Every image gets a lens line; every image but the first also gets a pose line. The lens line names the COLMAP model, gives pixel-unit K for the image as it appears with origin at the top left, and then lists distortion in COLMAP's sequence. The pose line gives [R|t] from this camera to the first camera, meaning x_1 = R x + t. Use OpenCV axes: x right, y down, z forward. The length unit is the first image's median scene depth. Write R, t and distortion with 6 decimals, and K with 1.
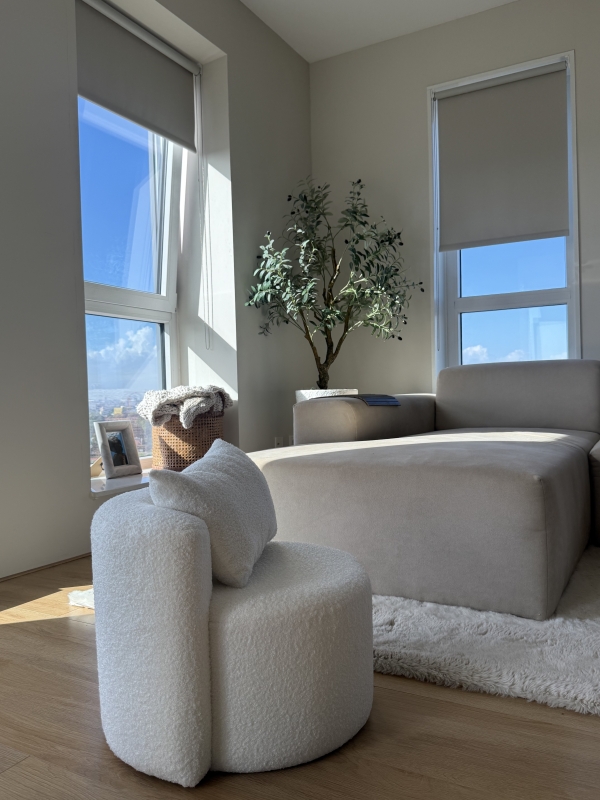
lens RADIAL K [[662.3, 0, 277.7], [0, 662.3, 410.3], [0, 0, 1]] dist [0.235253, -0.529514]
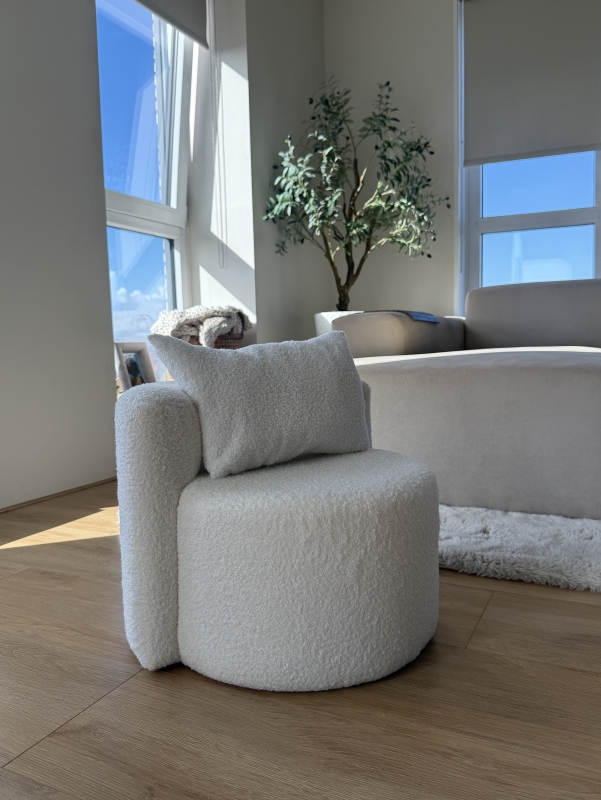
lens RADIAL K [[662.3, 0, 278.2], [0, 662.3, 410.3], [0, 0, 1]] dist [0.235253, -0.529514]
pose [[0.997987, -0.004802, 0.063233, -0.089726], [0.000335, 0.997514, 0.070469, 0.042060], [-0.063414, -0.070306, 0.995508, 0.051660]]
